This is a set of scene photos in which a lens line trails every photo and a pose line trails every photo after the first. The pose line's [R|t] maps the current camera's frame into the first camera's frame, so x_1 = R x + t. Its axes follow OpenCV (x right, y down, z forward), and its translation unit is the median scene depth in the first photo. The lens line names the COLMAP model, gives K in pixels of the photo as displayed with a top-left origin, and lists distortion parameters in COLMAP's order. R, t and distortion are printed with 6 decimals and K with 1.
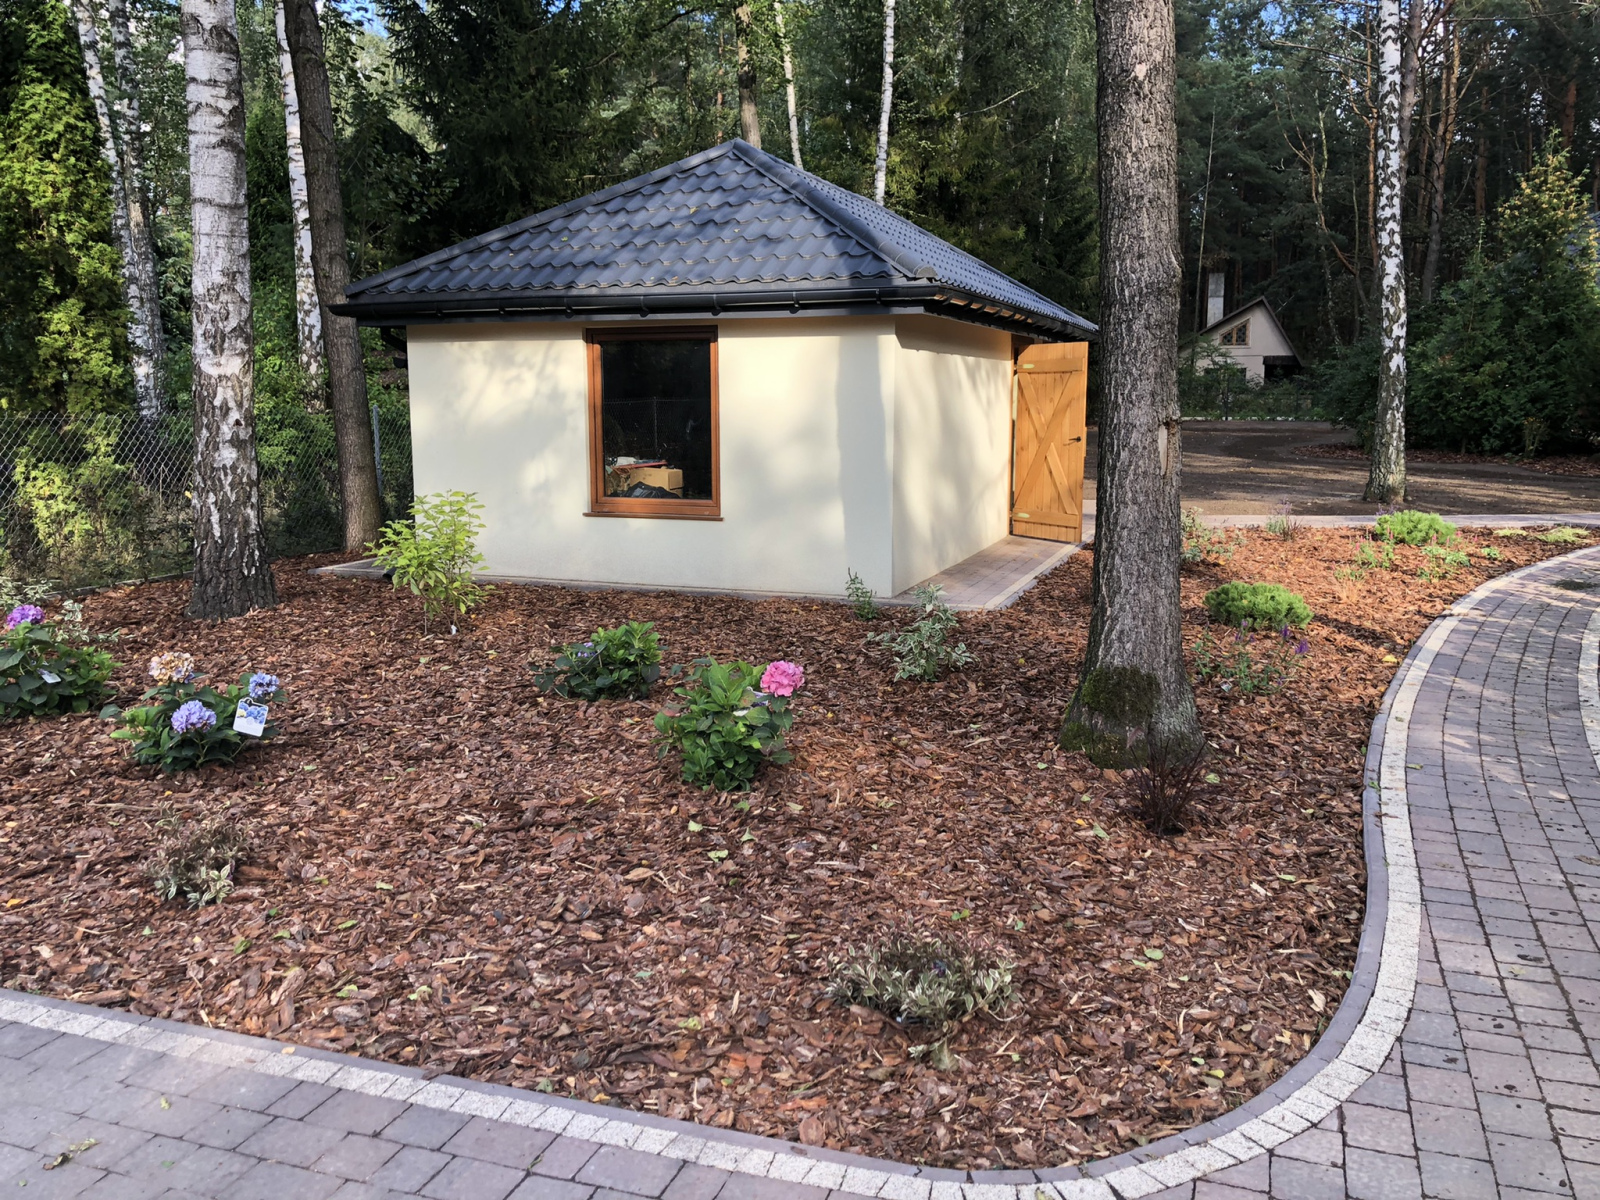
lens RADIAL K [[1173.6, 0, 800.3], [0, 1173.6, 550.5], [0, 0, 1]] dist [-0.004623, -0.003418]
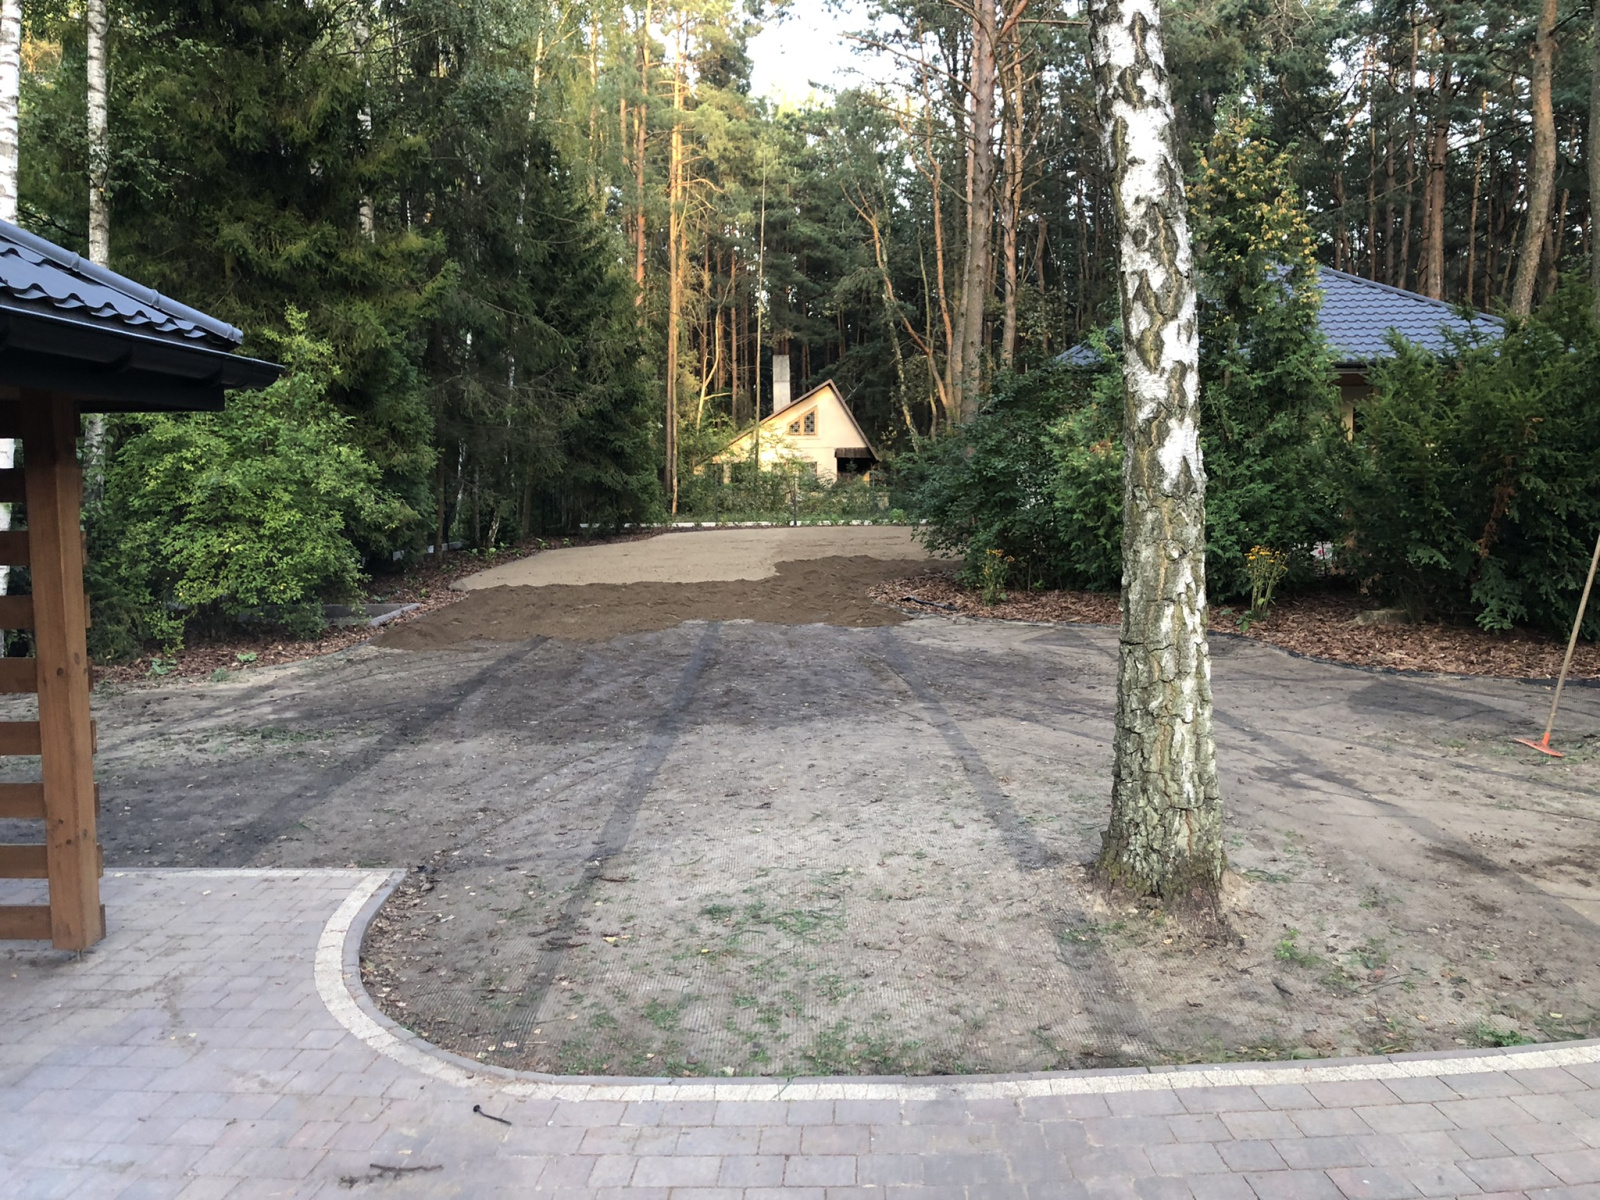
lens RADIAL K [[1173.6, 0, 800.3], [0, 1173.6, 550.5], [0, 0, 1]] dist [-0.004623, -0.003418]
pose [[0.944005, -0.028329, 0.328714, 0.313264], [0.054133, 0.996104, -0.069613, -0.117745], [-0.325461, 0.083509, 0.941860, 0.742620]]
